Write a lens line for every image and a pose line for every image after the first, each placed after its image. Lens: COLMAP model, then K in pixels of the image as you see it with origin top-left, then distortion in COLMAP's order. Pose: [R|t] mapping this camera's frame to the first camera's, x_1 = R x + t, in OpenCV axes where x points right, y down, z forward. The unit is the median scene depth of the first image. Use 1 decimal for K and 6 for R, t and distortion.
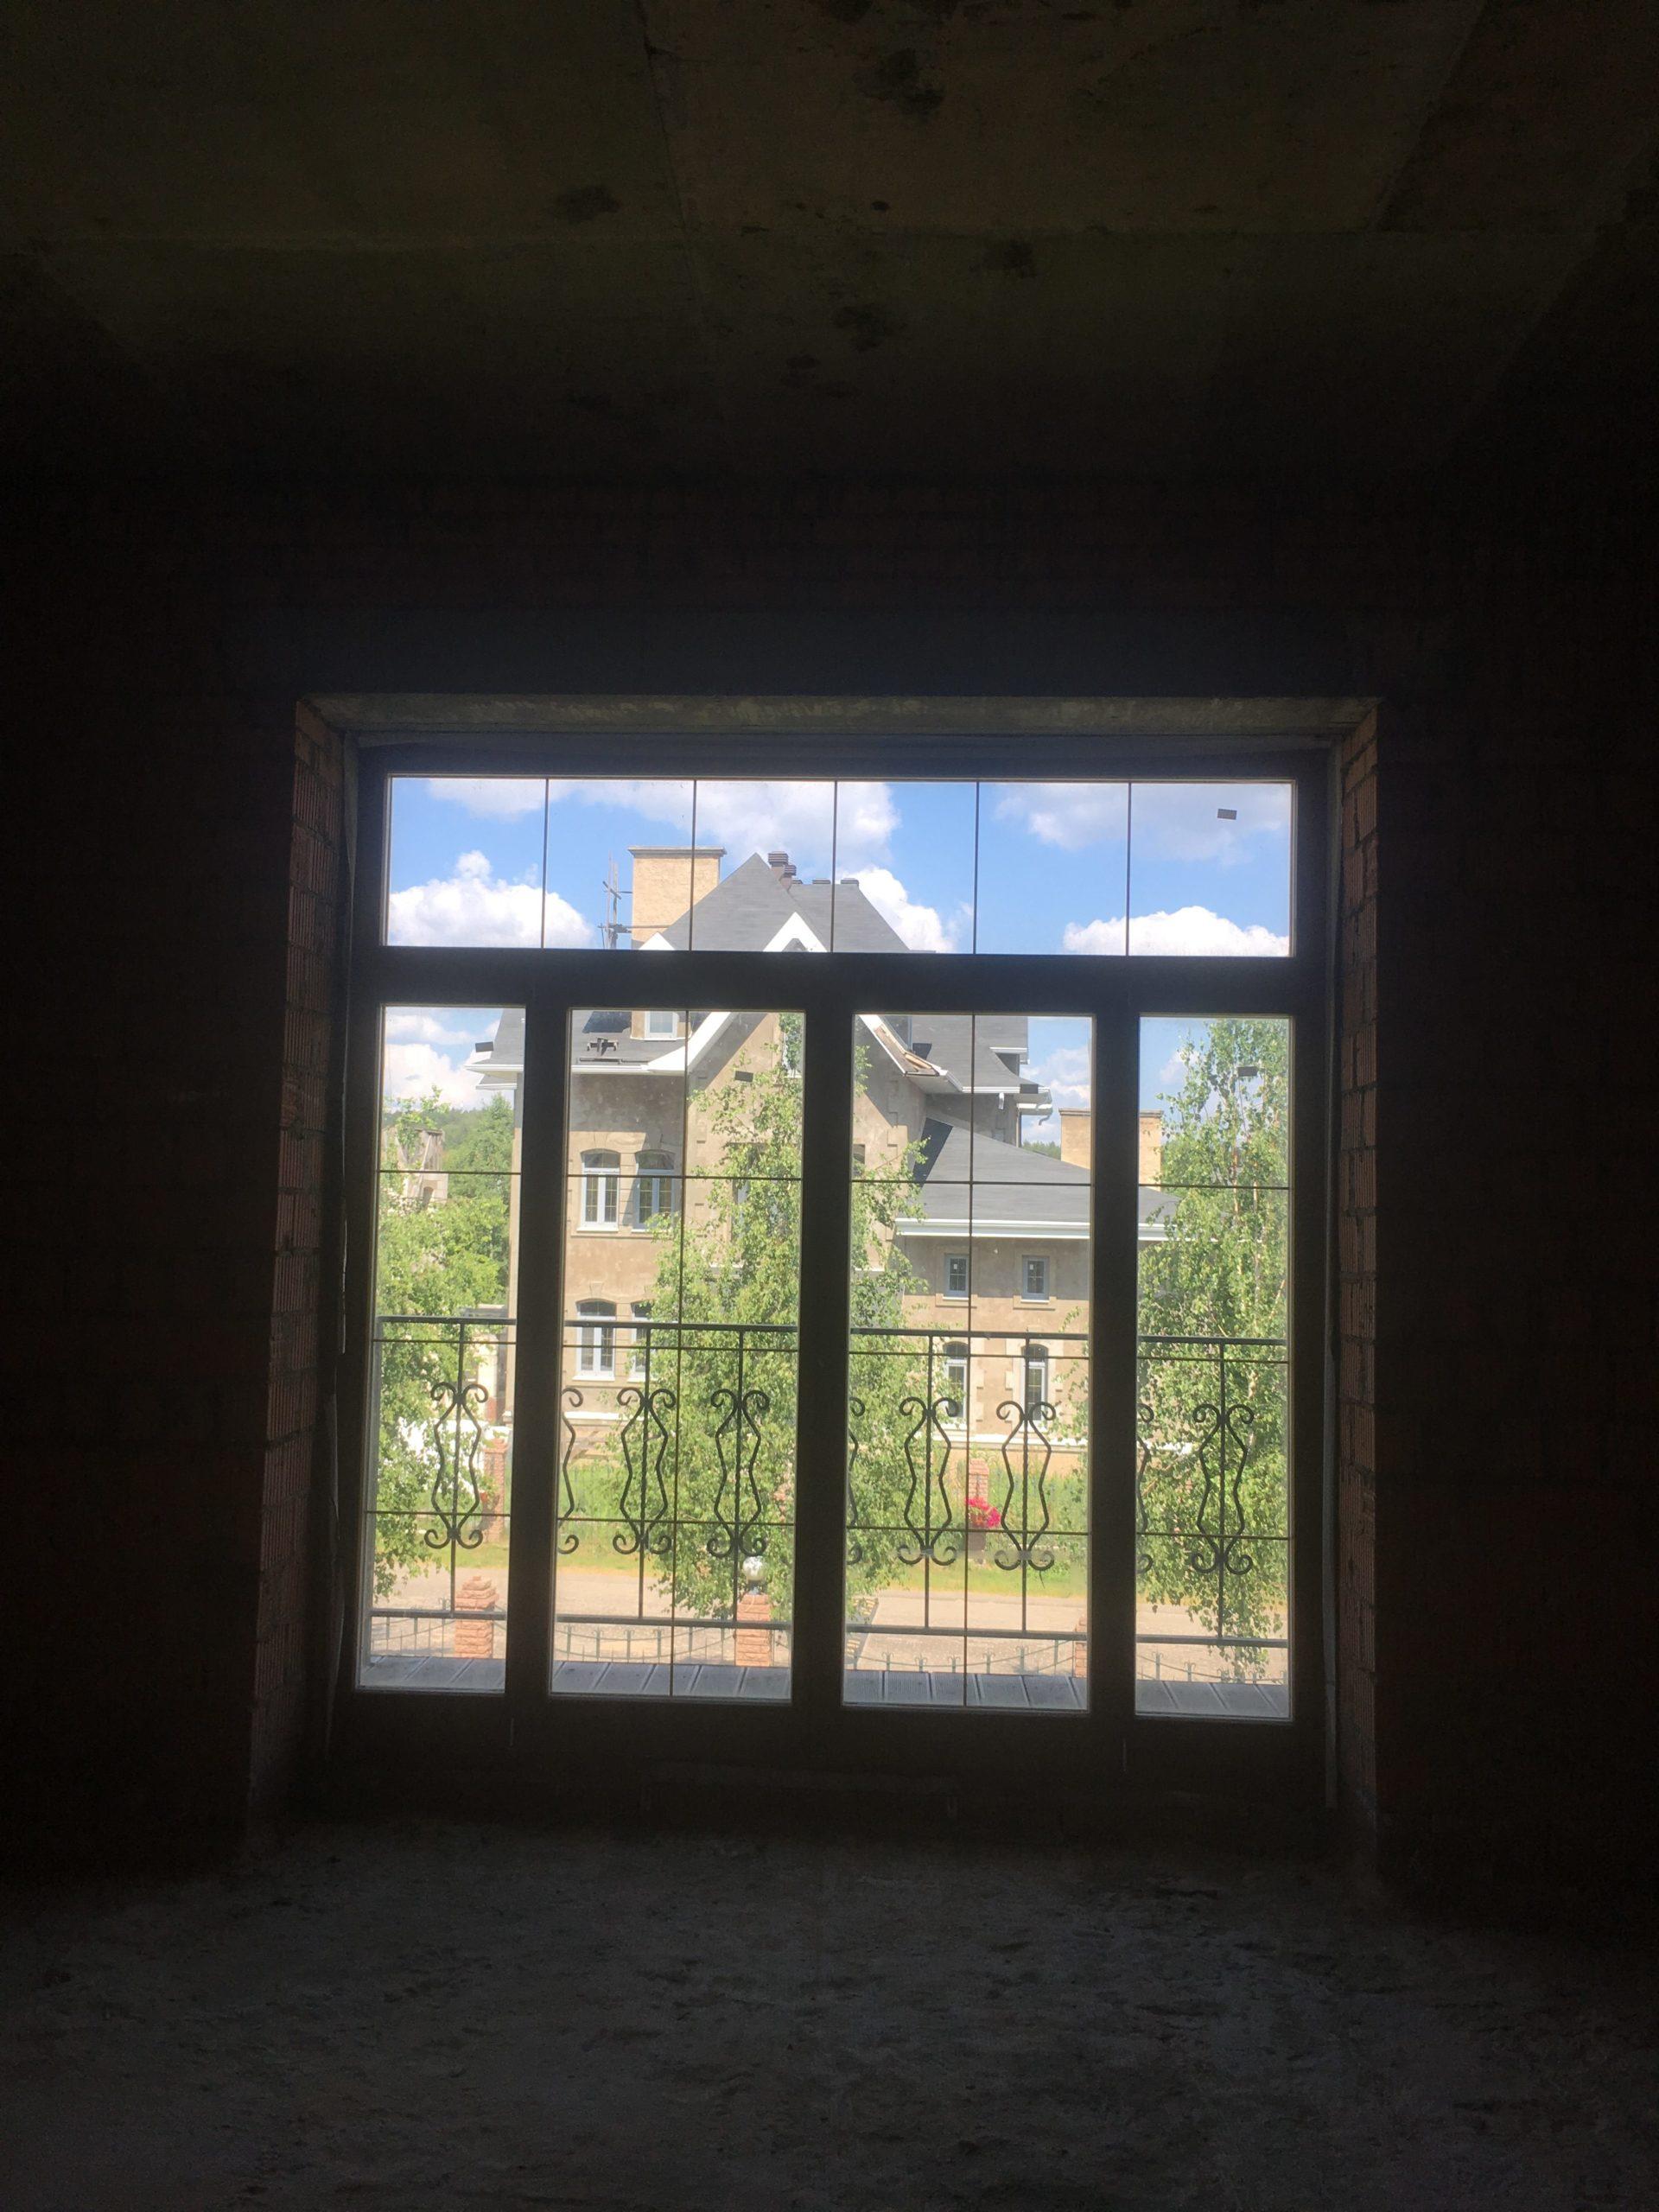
lens RADIAL K [[1863.0, 0, 823.7], [0, 1863.0, 1118.6], [0, 0, 1]] dist [0.038140, -0.010856]
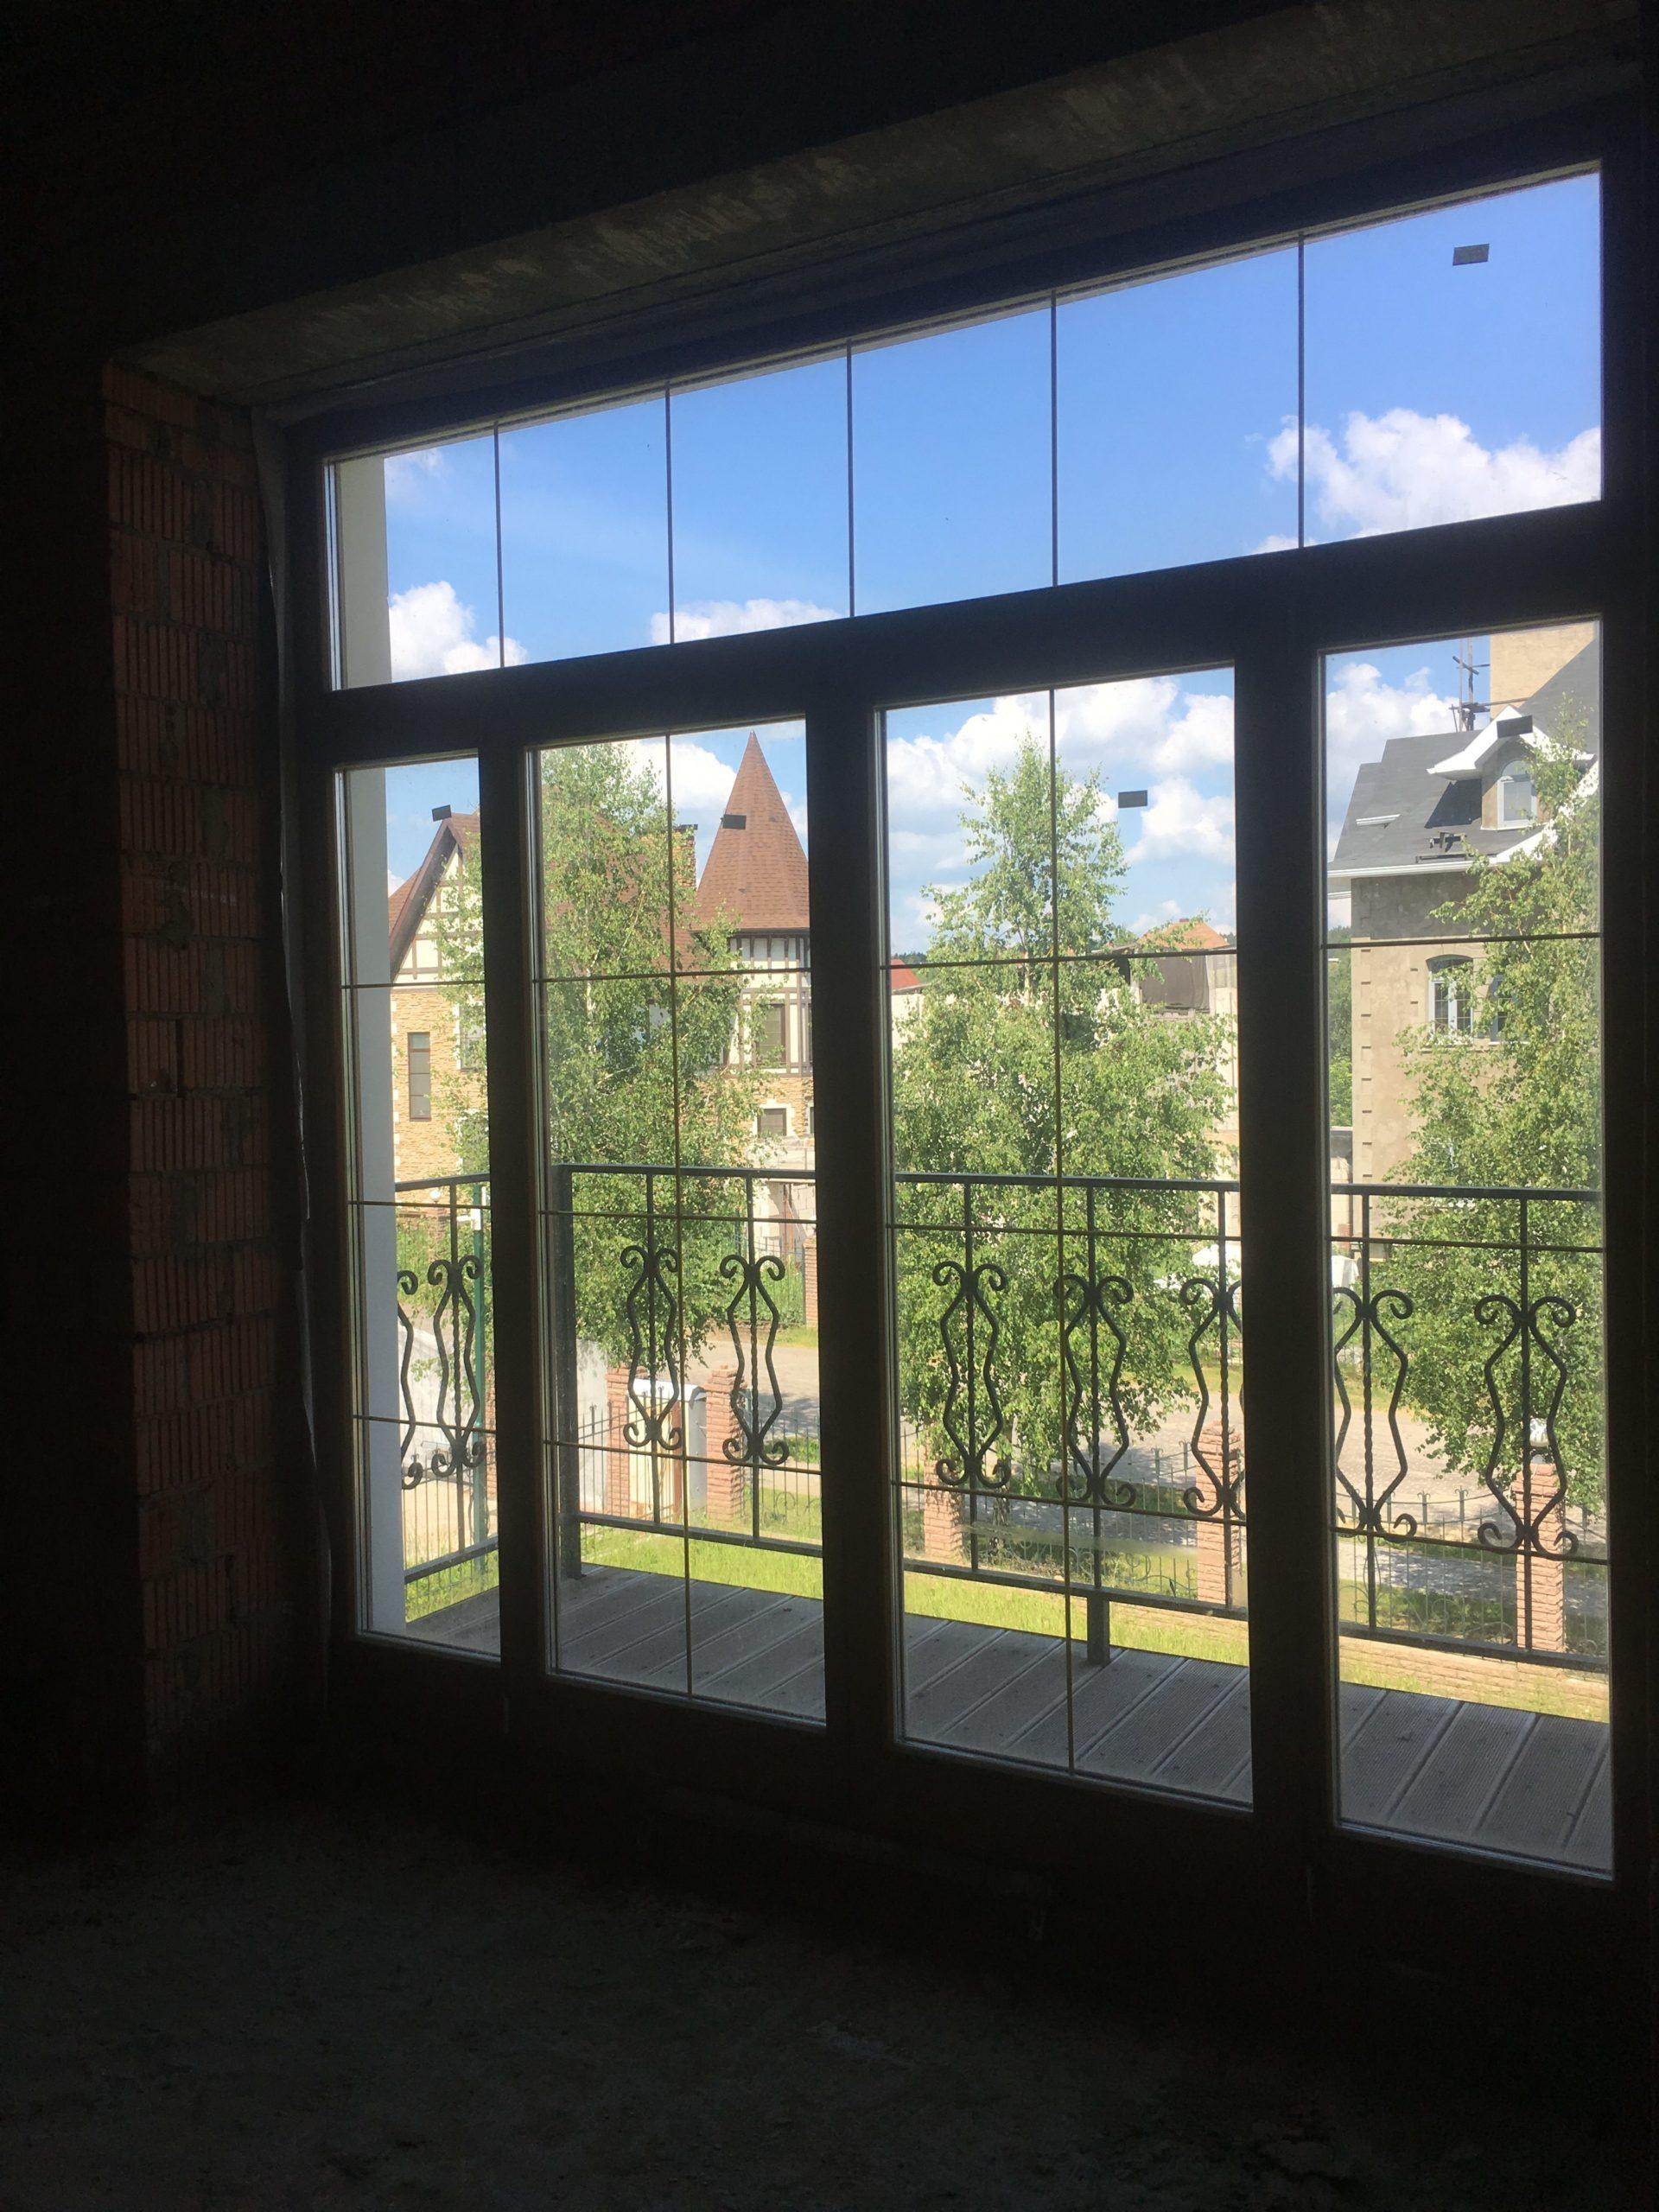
lens RADIAL K [[1868.5, 0, 829.5], [0, 1868.5, 1106.0], [0, 0, 1]] dist [0.055599, -0.060677]
pose [[0.885915, -0.019470, -0.463440, 0.303019], [0.060389, 0.995456, 0.073619, 0.033172], [0.459901, -0.093206, 0.883065, 0.404459]]
